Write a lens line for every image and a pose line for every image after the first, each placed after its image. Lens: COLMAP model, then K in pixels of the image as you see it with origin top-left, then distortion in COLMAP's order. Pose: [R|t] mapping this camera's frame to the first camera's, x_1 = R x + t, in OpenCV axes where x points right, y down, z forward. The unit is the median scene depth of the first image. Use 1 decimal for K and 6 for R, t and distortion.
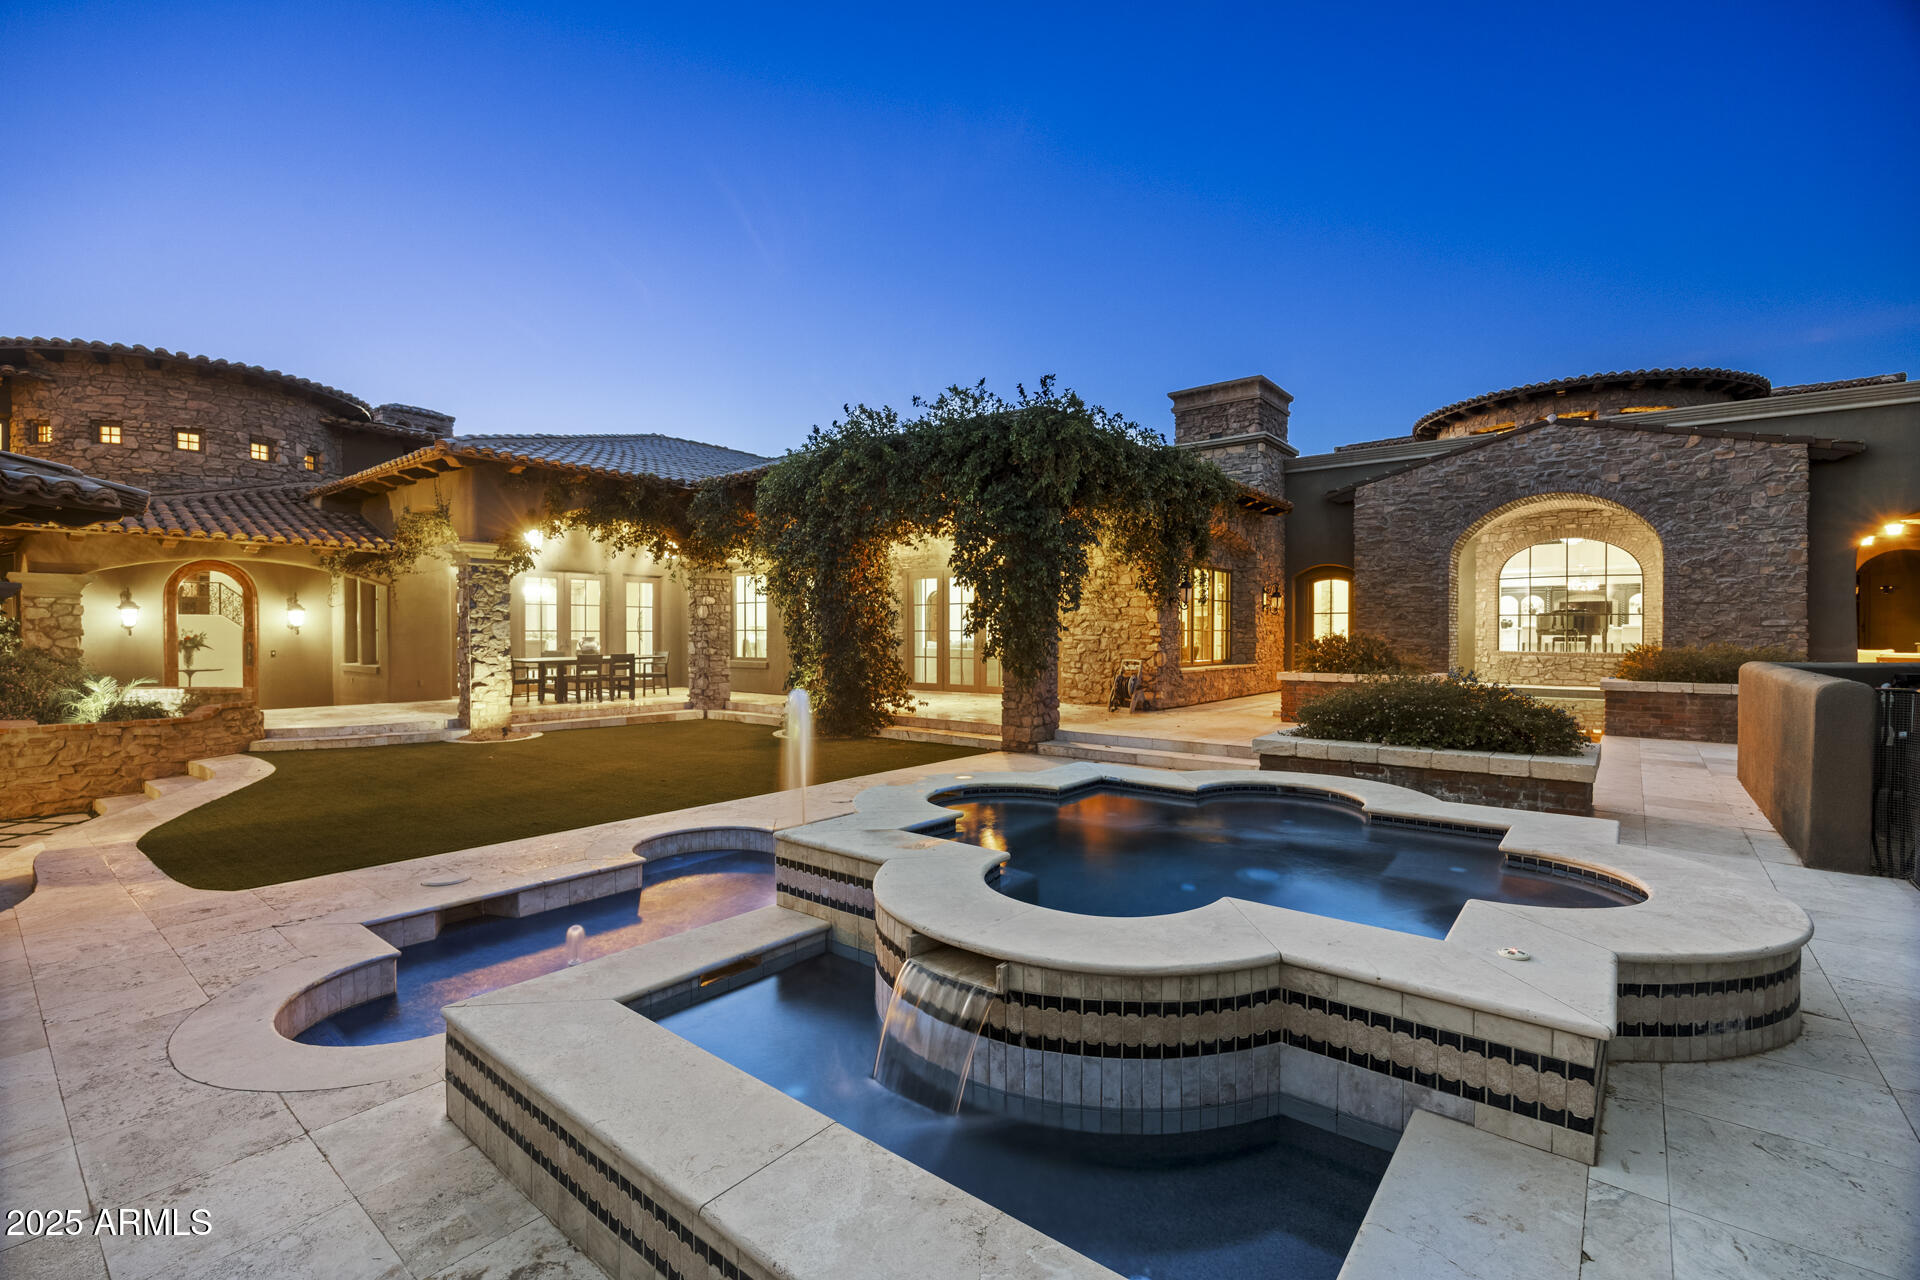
lens RADIAL K [[832.4, 0, 957.6], [0, 832.4, 646.4], [0, 0, 1]] dist [-0.020117, 0.000971]
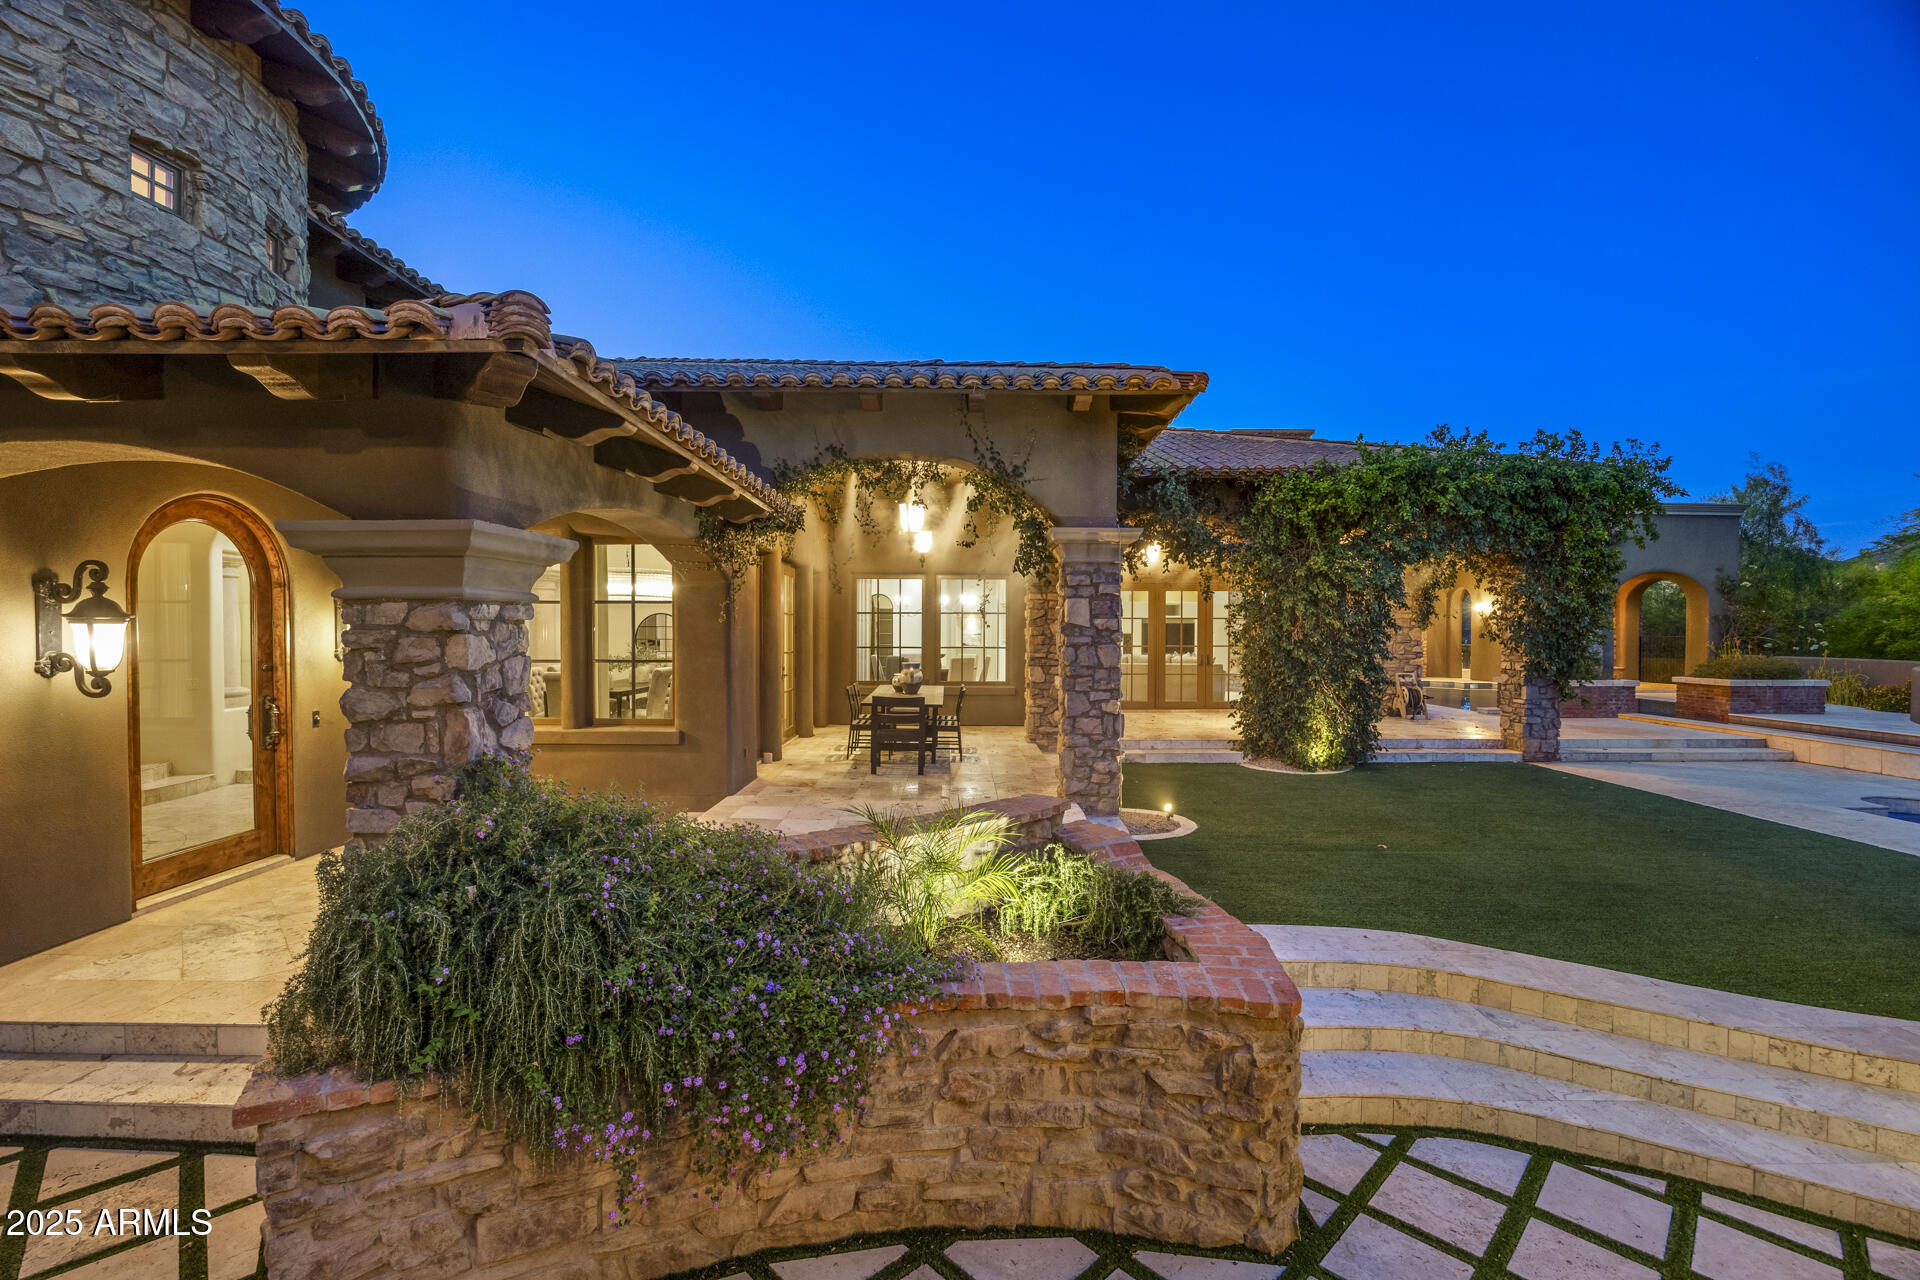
lens RADIAL K [[832.4, 0, 956.4], [0, 832.4, 635.0], [0, 0, 1]] dist [-0.020117, 0.000971]
pose [[0.765448, -0.003891, 0.643486, -0.927381], [0.007759, 0.999965, -0.003183, -0.034880], [-0.643451, 0.007429, 0.765452, 0.483308]]
